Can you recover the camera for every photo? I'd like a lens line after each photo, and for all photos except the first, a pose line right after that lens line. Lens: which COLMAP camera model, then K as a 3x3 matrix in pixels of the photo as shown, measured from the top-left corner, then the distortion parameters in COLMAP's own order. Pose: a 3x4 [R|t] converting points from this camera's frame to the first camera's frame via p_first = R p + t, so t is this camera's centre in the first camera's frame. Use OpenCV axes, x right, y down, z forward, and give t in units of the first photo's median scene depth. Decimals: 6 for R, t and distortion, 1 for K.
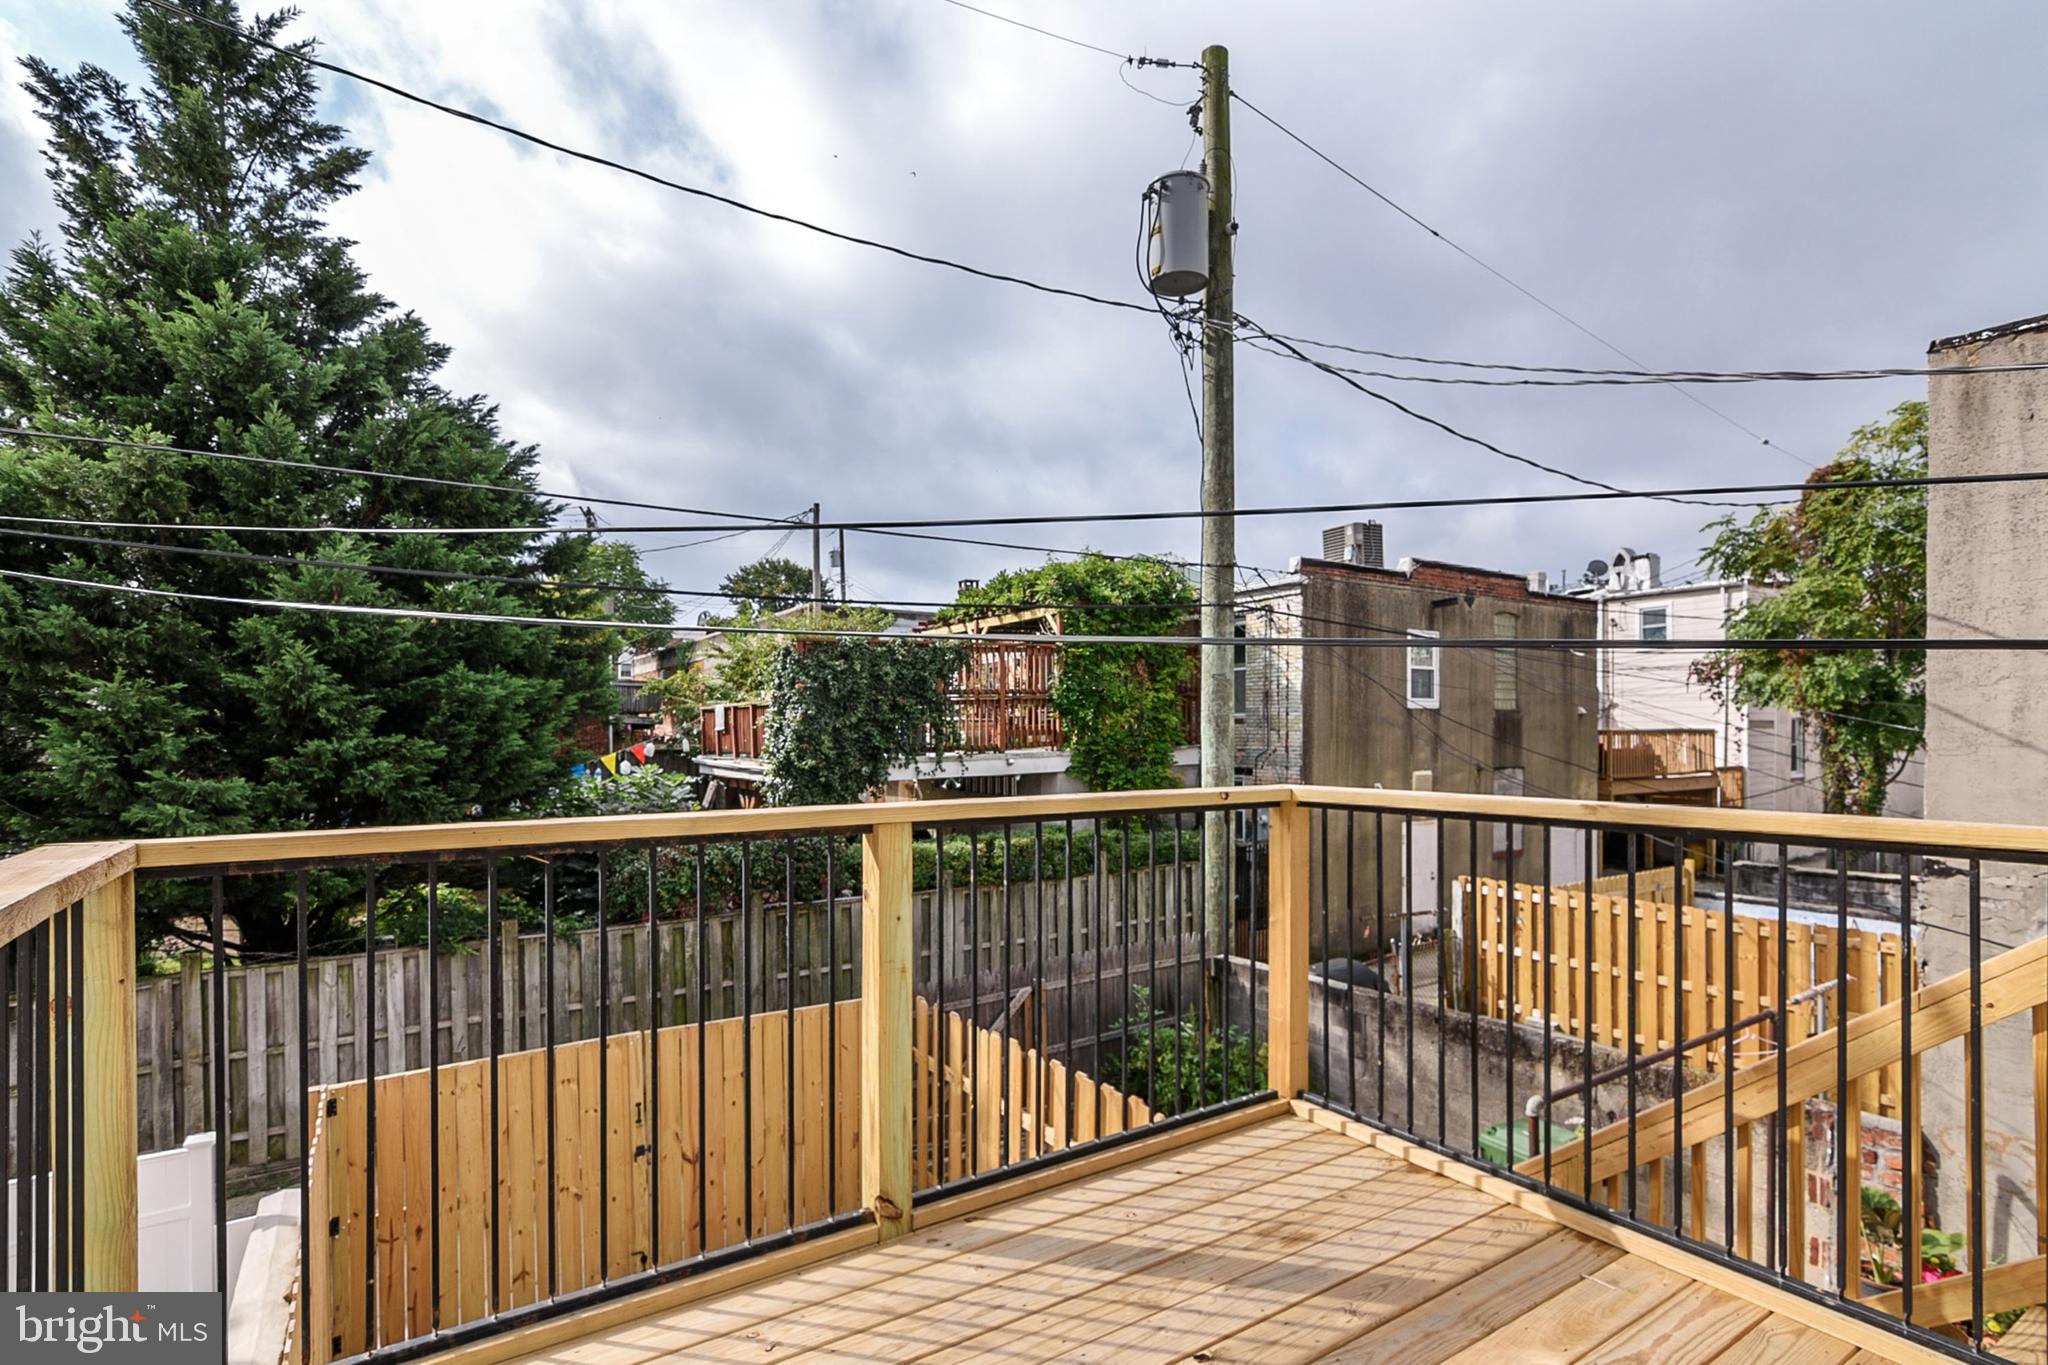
lens RADIAL K [[1008.2, 0, 1027.7], [0, 1008.2, 723.8], [0, 0, 1]] dist [0.000189, -0.015166]
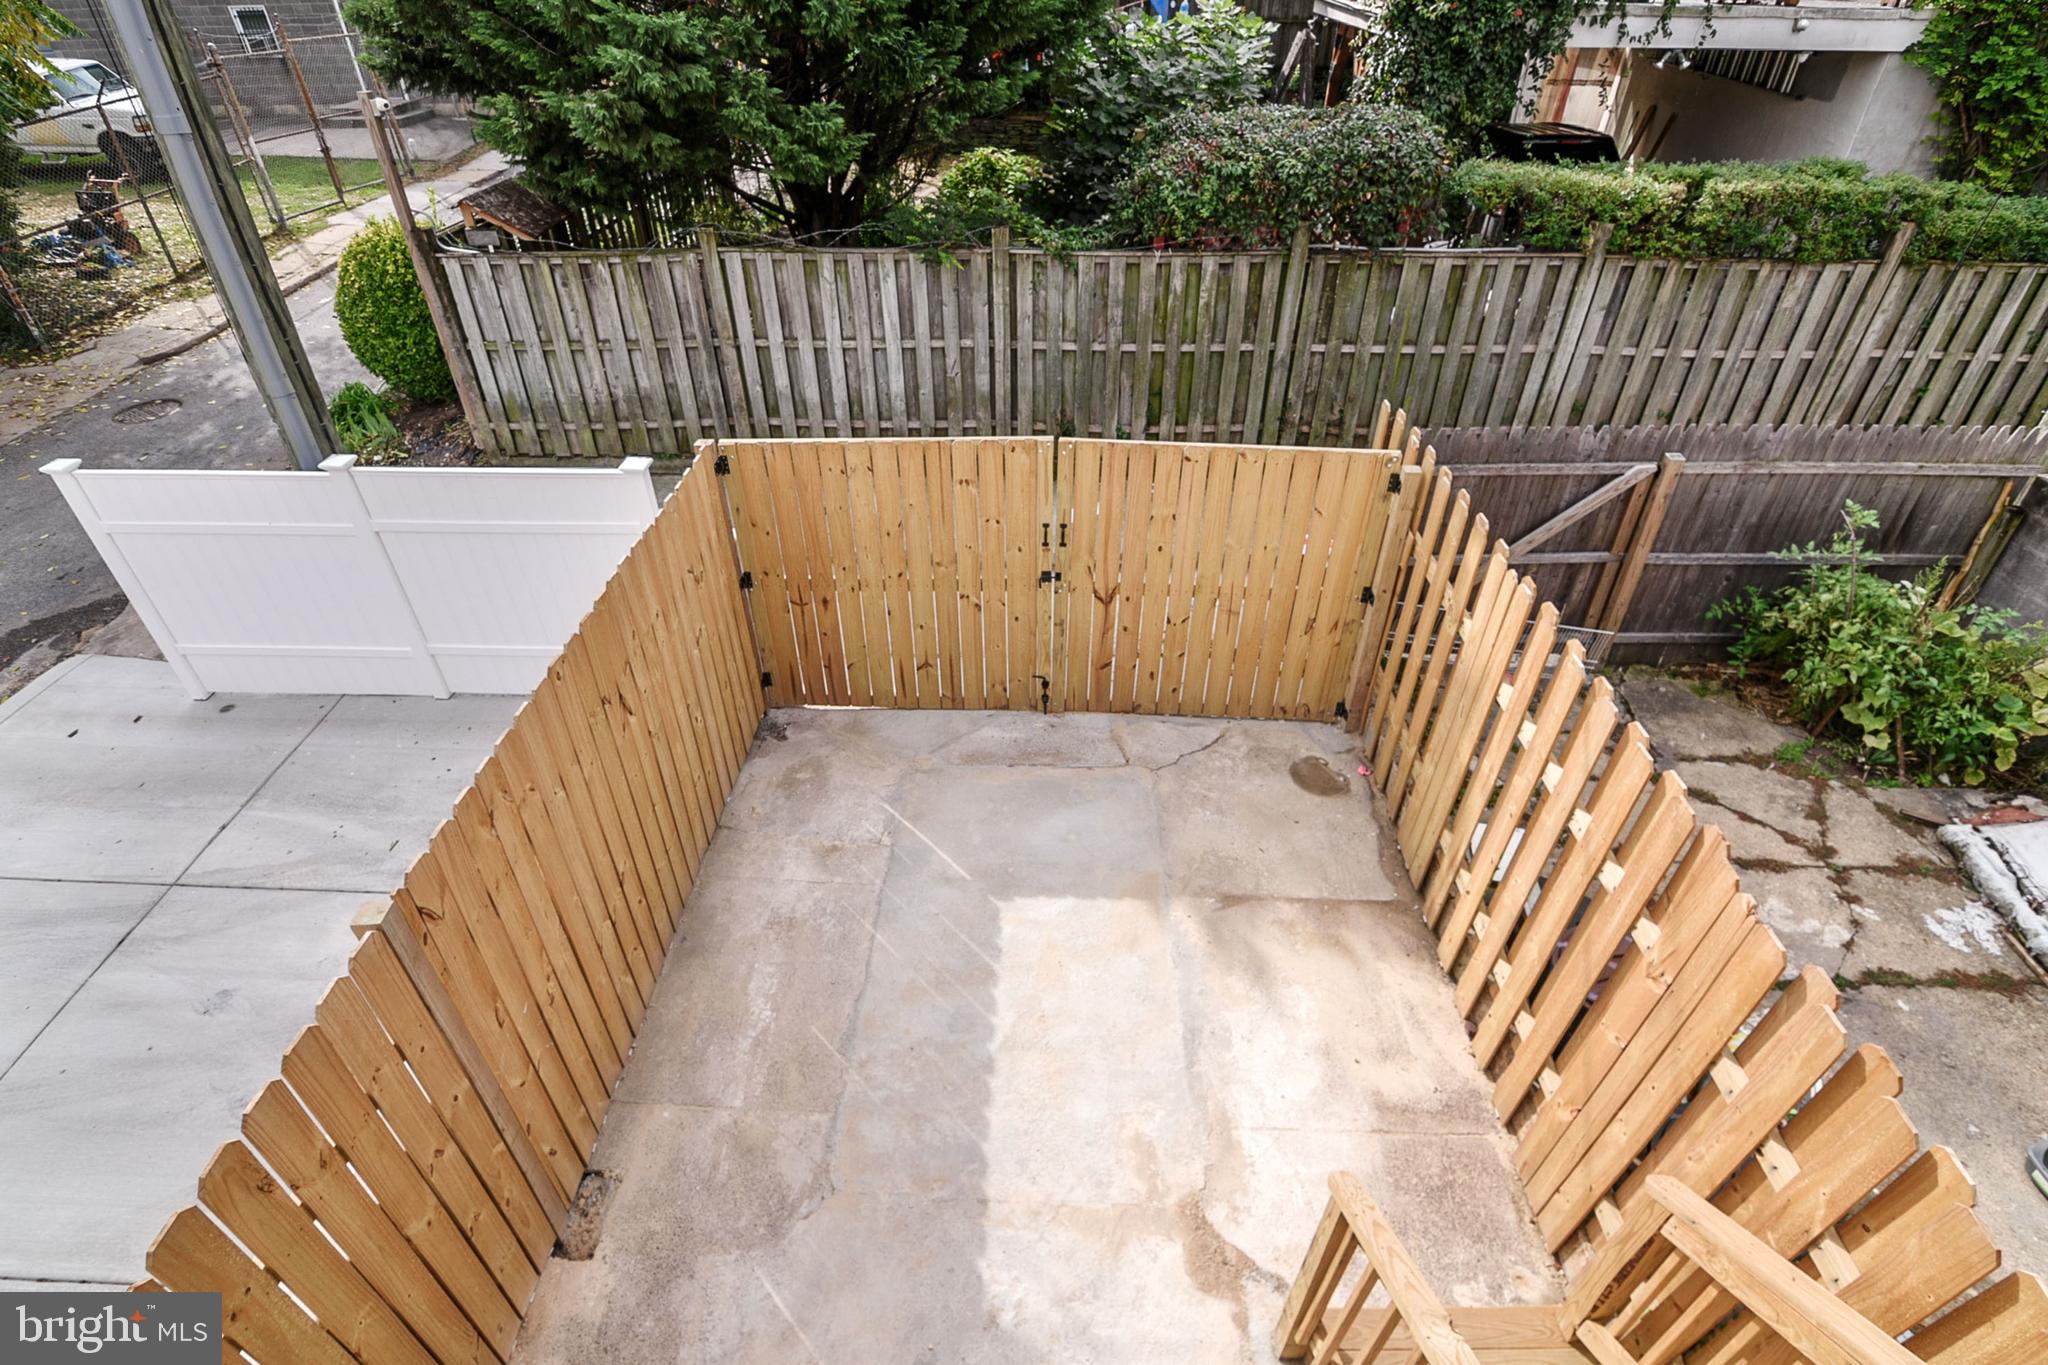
lens RADIAL K [[1008.2, 0, 1027.7], [0, 1008.2, 723.8], [0, 0, 1]] dist [0.000189, -0.015166]
pose [[0.827461, 0.353142, -0.436576, 0.008203], [-0.004503, 0.781634, 0.623721, -0.002149], [0.561505, -0.514139, 0.648362, 0.259366]]
